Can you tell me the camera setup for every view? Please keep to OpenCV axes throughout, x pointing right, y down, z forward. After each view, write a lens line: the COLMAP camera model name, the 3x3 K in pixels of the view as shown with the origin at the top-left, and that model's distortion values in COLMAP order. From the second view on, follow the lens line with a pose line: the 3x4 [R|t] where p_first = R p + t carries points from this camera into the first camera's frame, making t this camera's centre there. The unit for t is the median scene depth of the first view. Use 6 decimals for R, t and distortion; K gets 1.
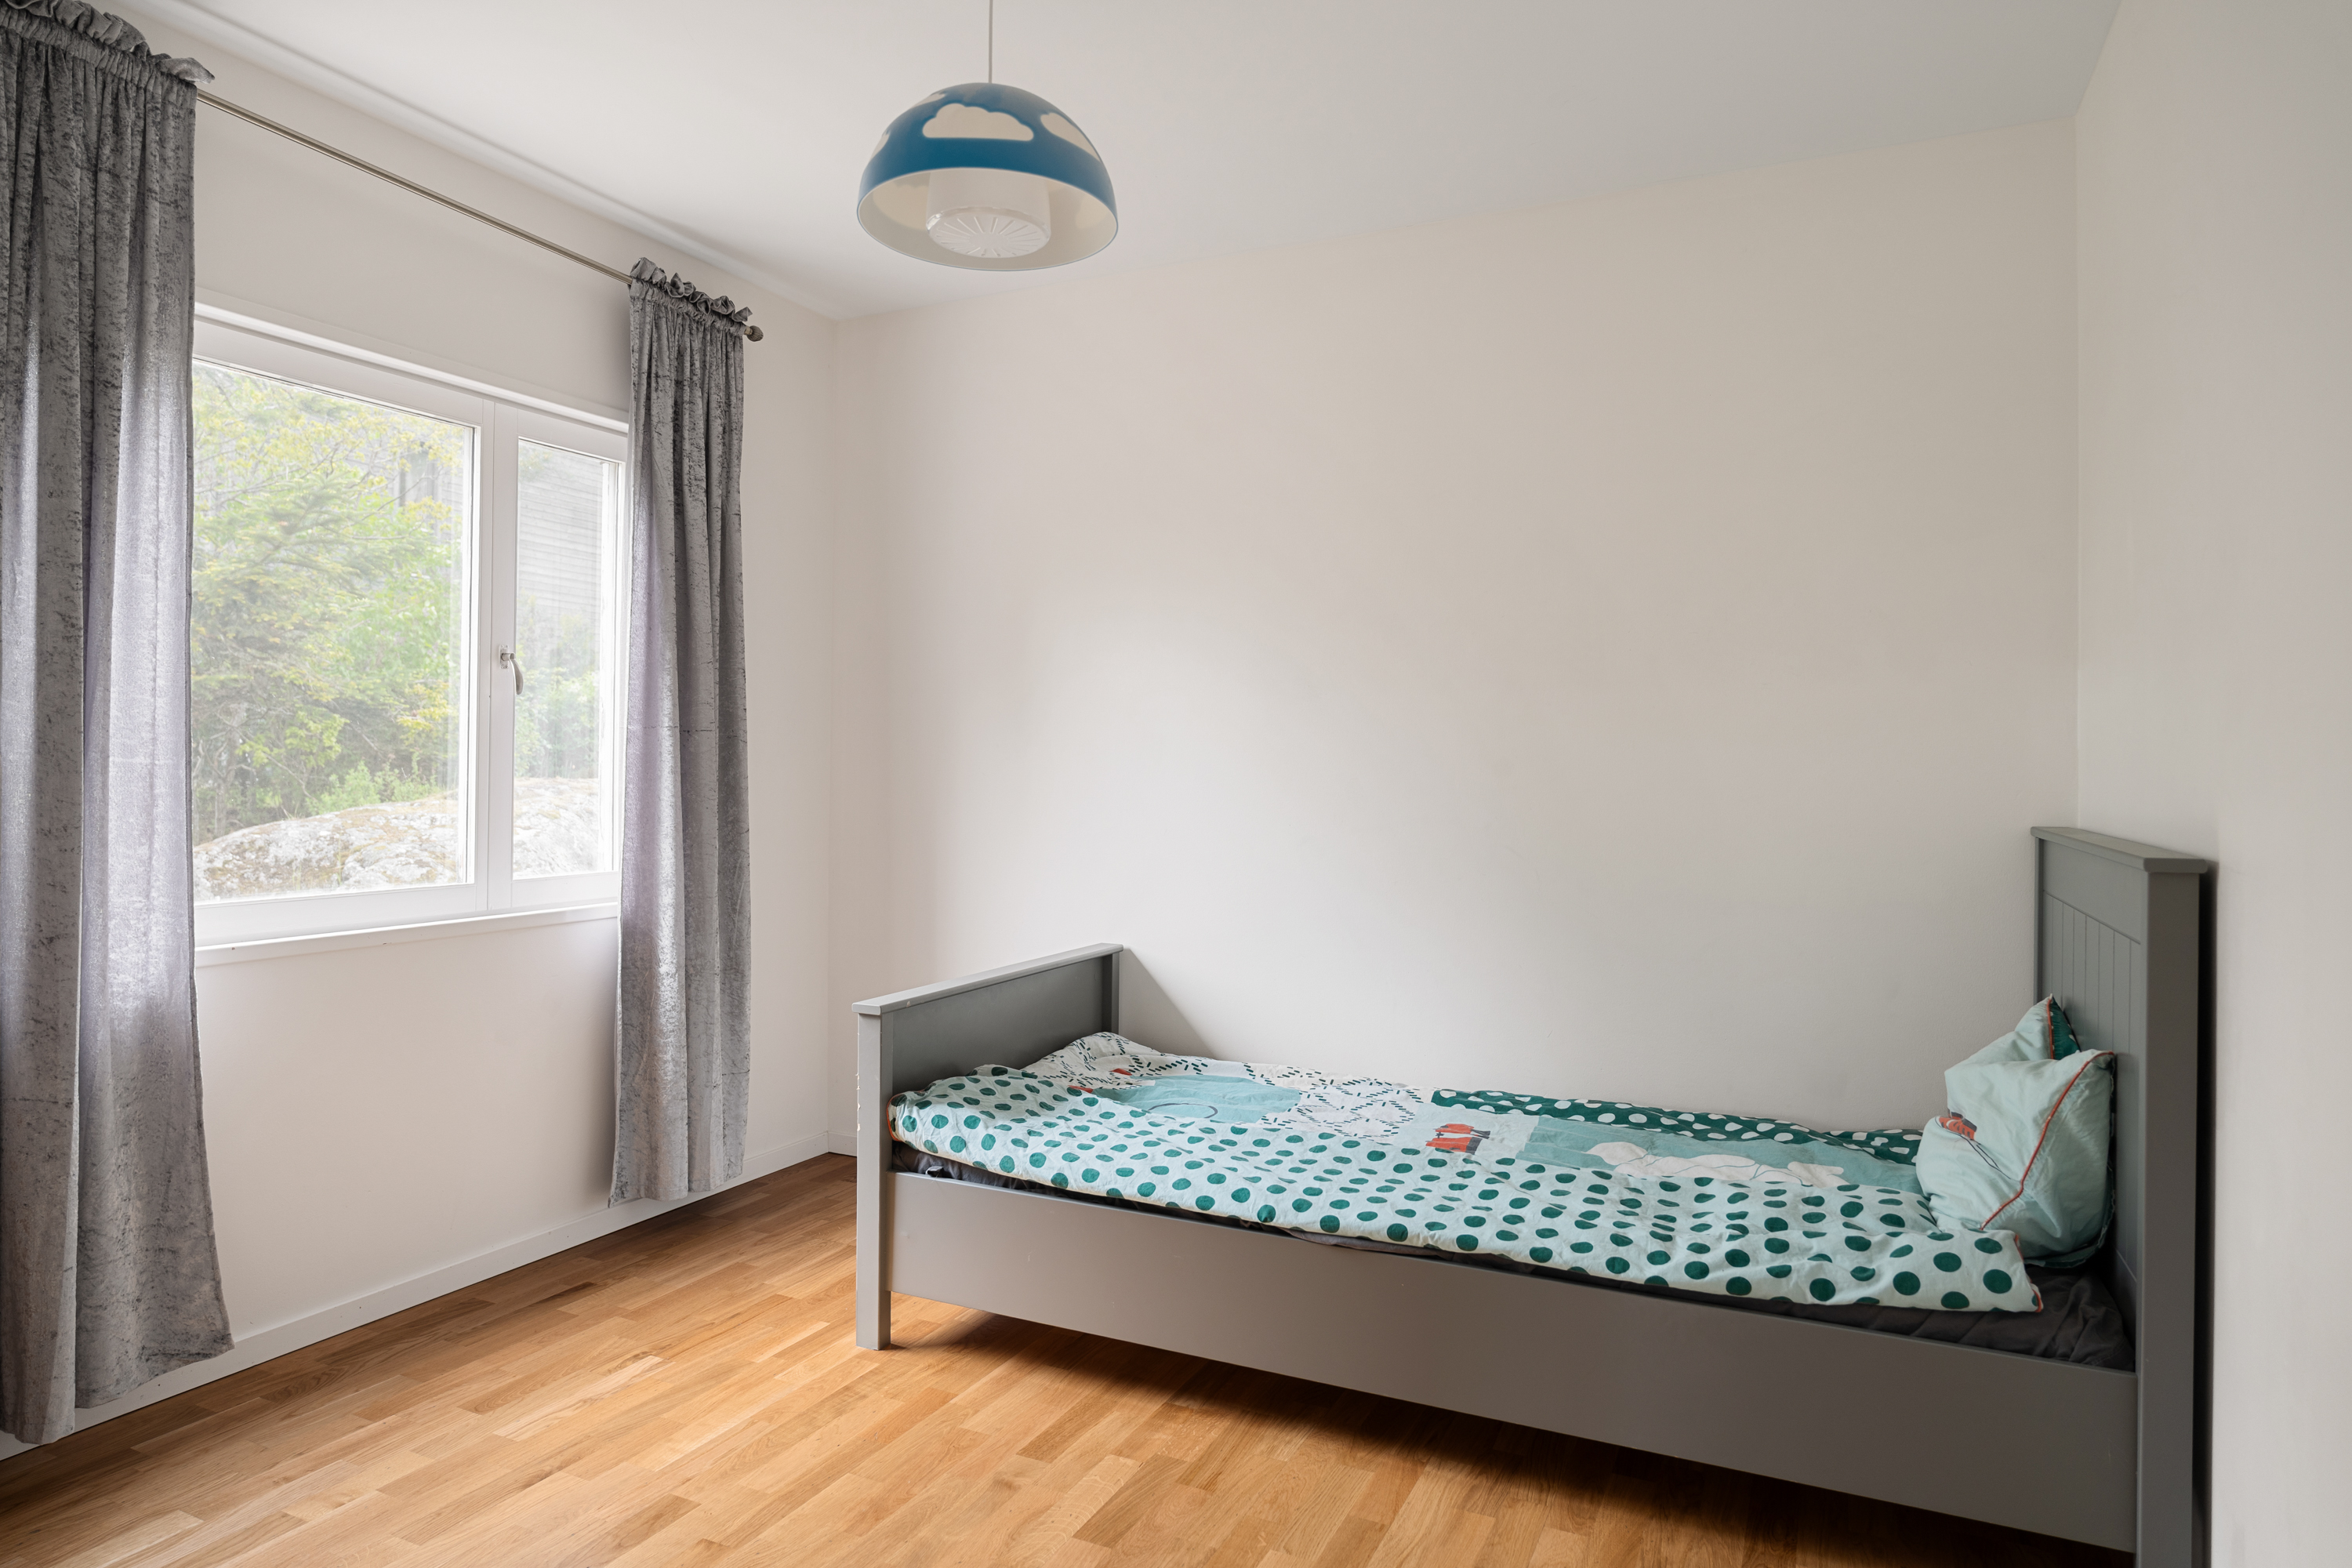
lens RADIAL K [[1404.2, 0, 1176.0], [0, 1404.2, 784.0], [0, 0, 1]] dist [-0.000042, -0.000015]
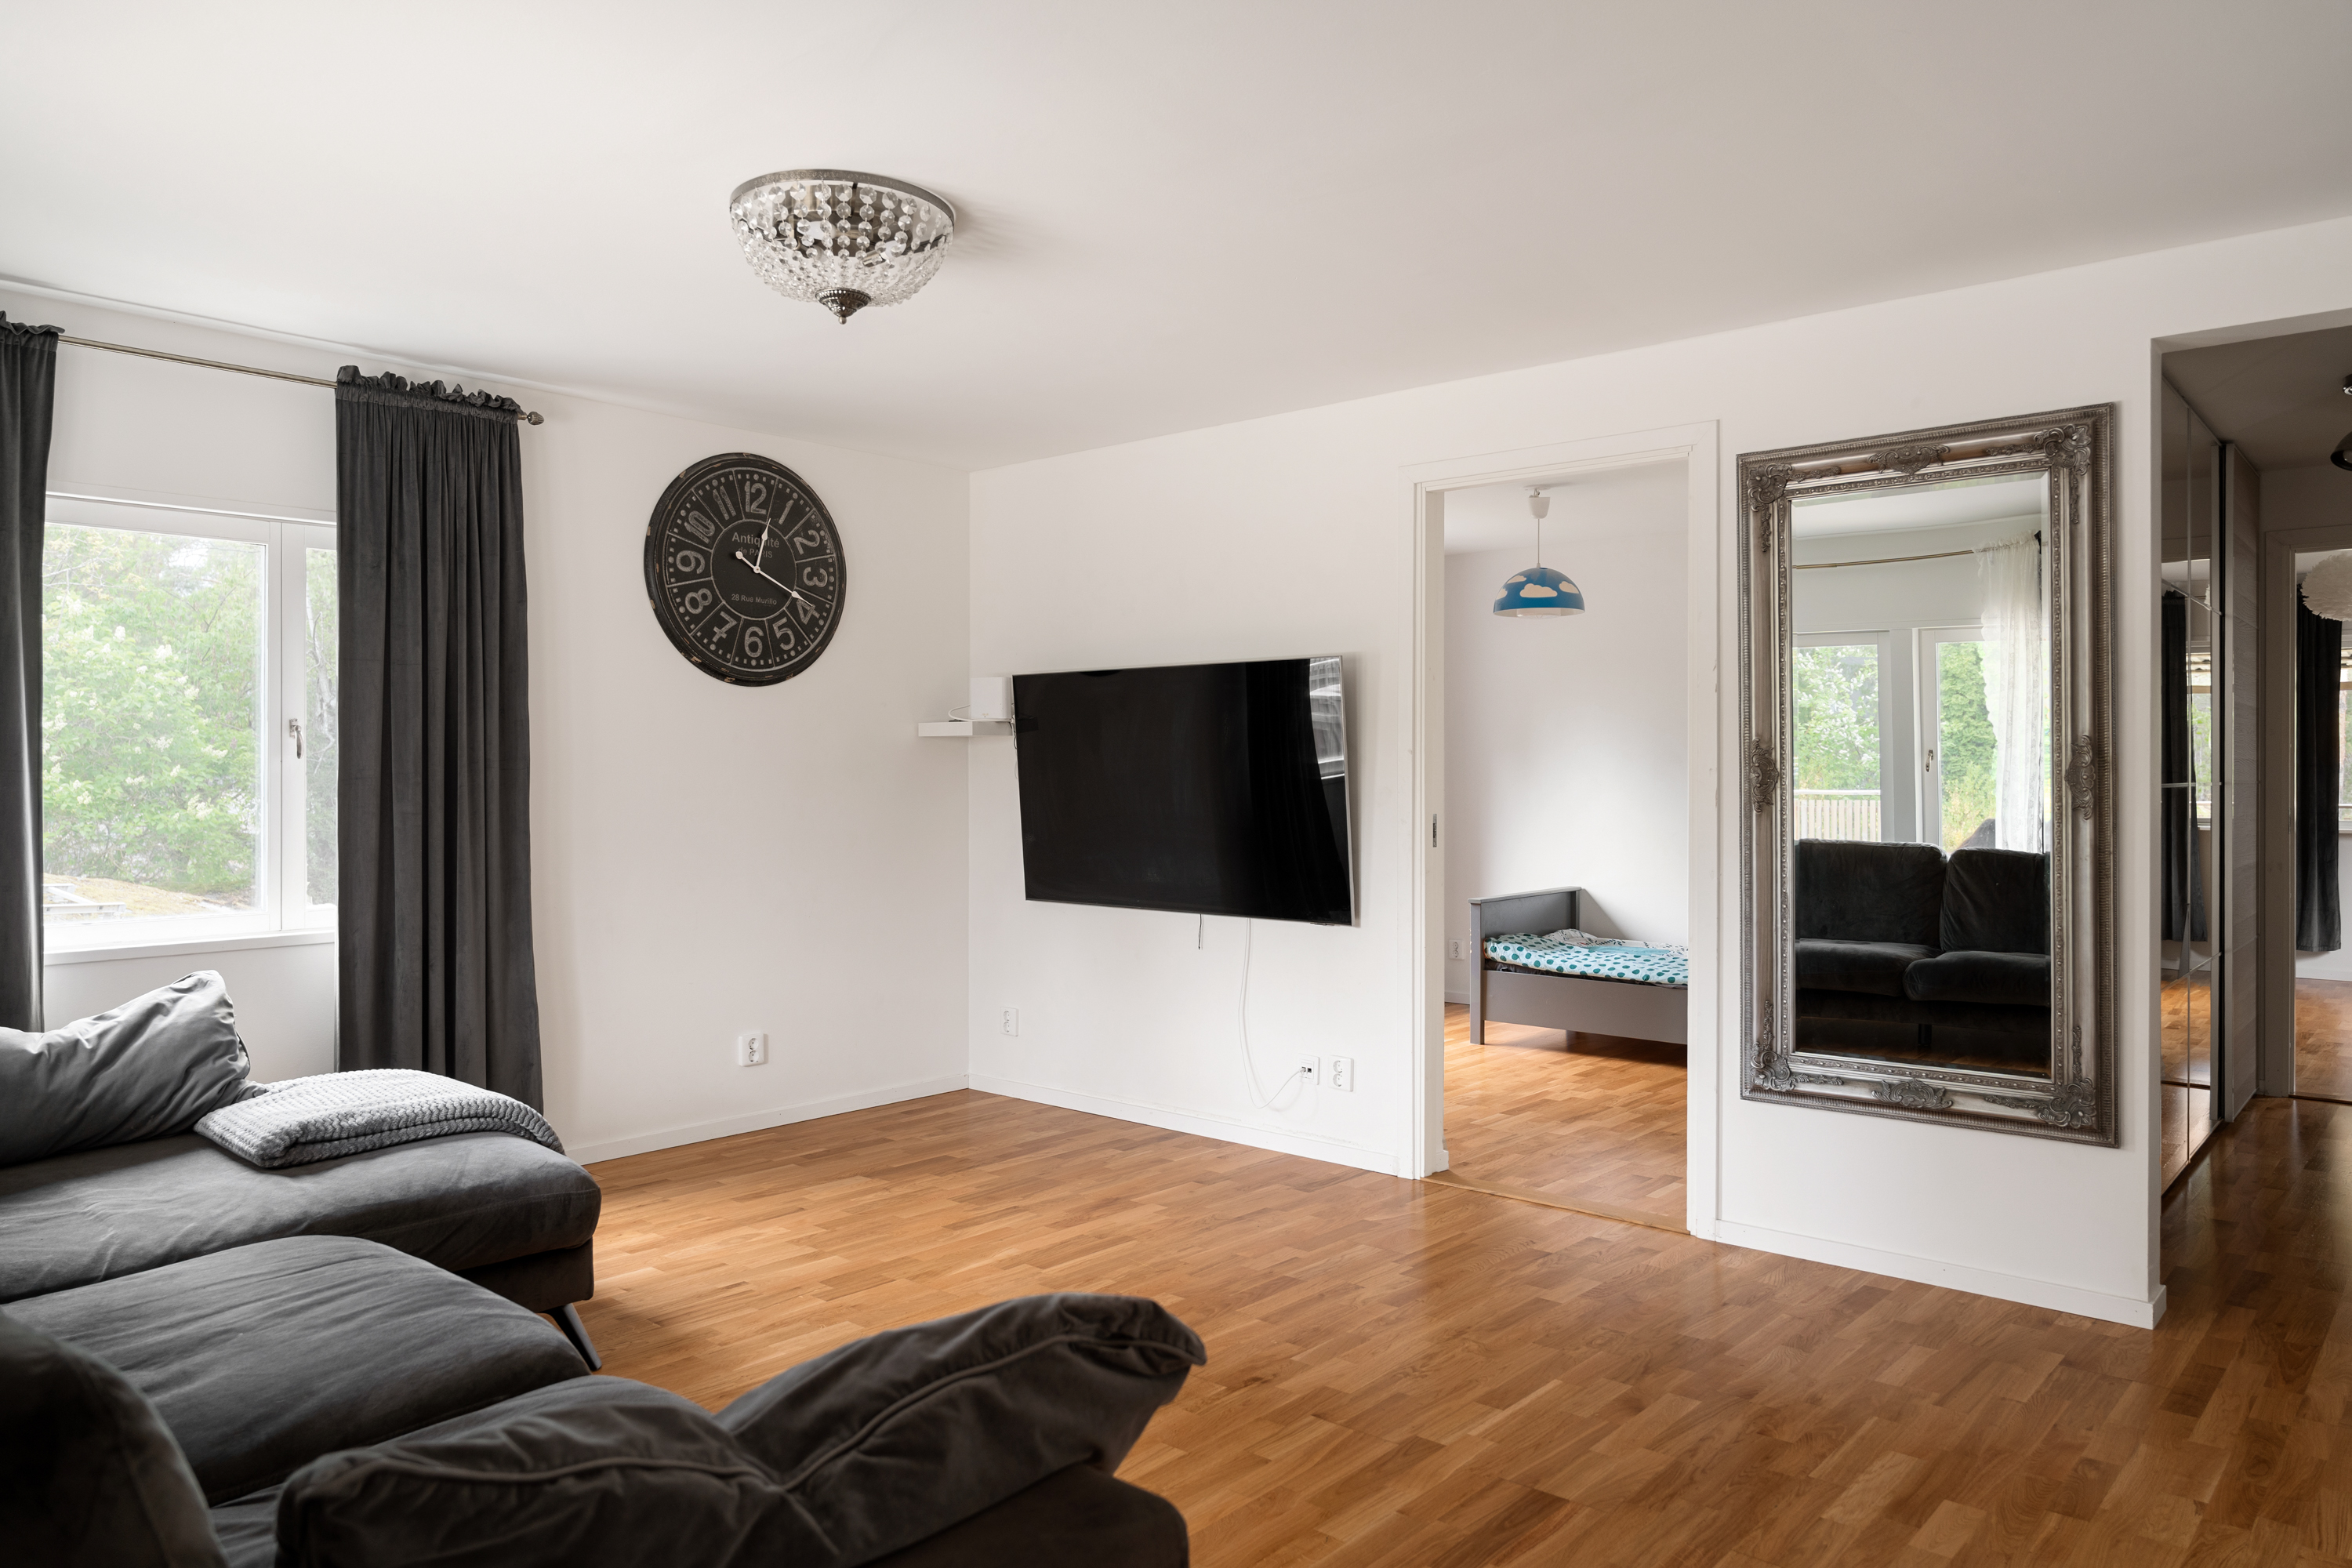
lens RADIAL K [[1588.2, 0, 1176.0], [0, 1588.2, 784.0], [0, 0, 1]] dist [0.000478, -0.000011]
pose [[0.964292, -0.008028, -0.264718, 0.007252], [0.007115, 0.999965, -0.004409, -0.032696], [0.264744, 0.002368, 0.964316, -1.791584]]
